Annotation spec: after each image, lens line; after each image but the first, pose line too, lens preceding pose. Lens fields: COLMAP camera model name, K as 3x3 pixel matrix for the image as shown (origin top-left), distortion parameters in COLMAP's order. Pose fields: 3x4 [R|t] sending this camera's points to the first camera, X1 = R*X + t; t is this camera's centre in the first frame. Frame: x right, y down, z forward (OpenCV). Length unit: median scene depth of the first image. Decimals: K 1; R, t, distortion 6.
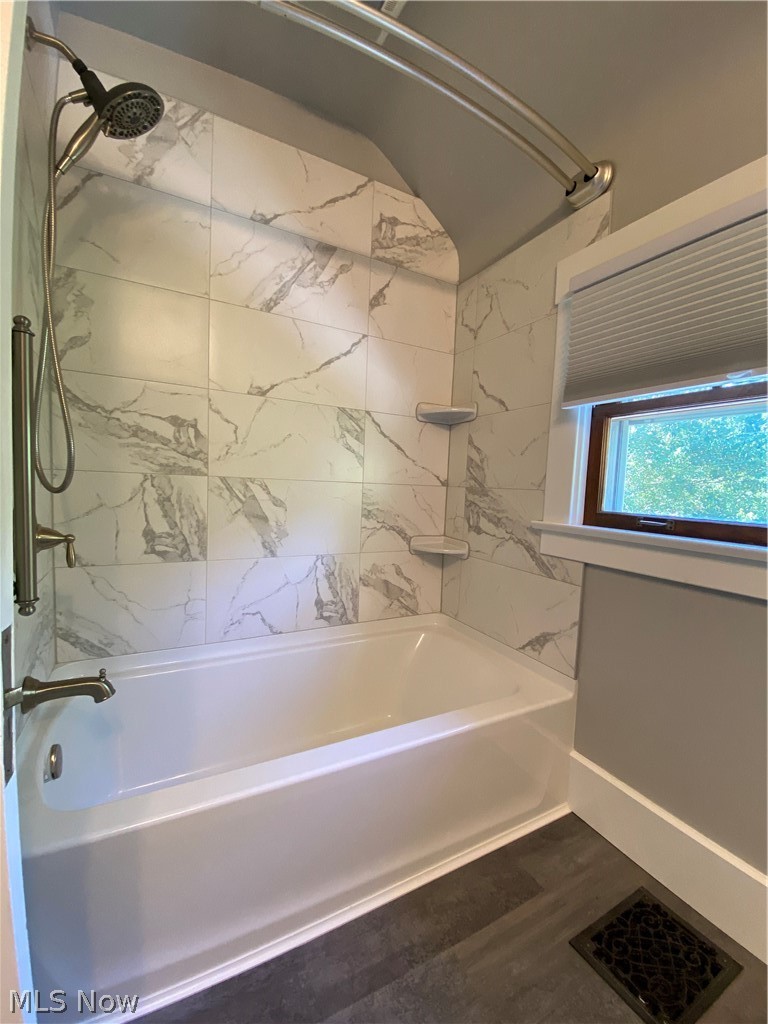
lens RADIAL K [[418.3, 0, 384.0], [0, 418.3, 512.0], [0, 0, 1]] dist [0.000638, -0.011890]
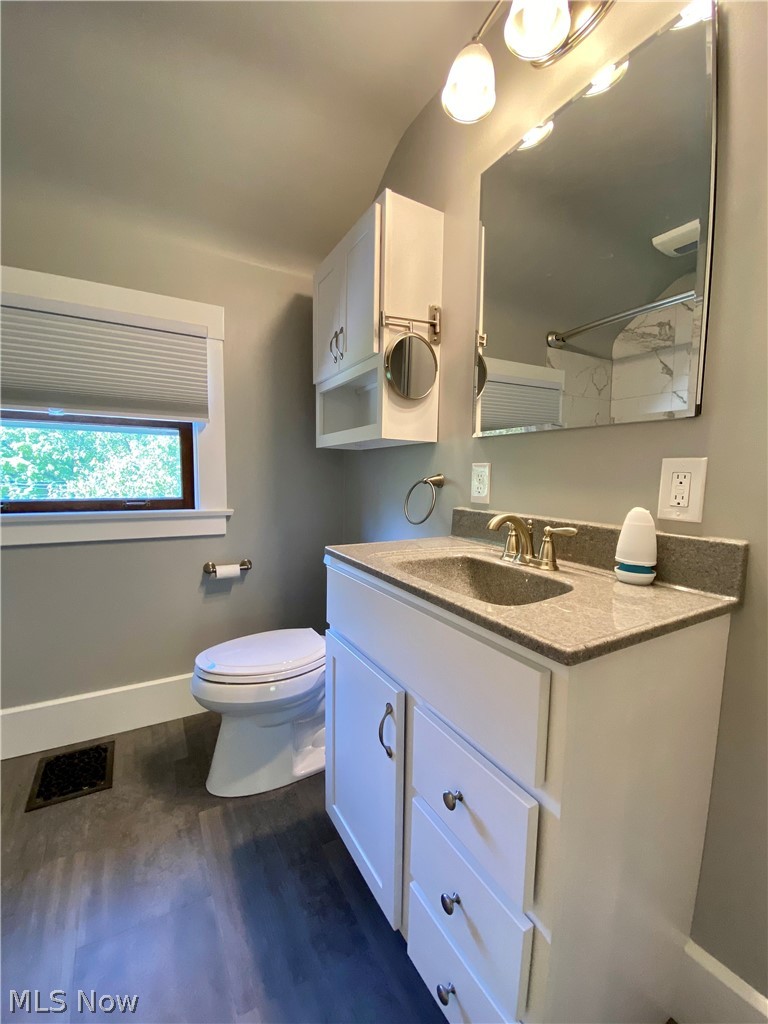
lens RADIAL K [[418.3, 0, 384.0], [0, 418.3, 512.0], [0, 0, 1]] dist [0.000638, -0.011890]
pose [[-0.030767, -0.131421, 0.990849, -0.860612], [0.050623, 0.989841, 0.132859, -0.077198], [-0.998244, 0.054248, -0.023802, -0.238901]]
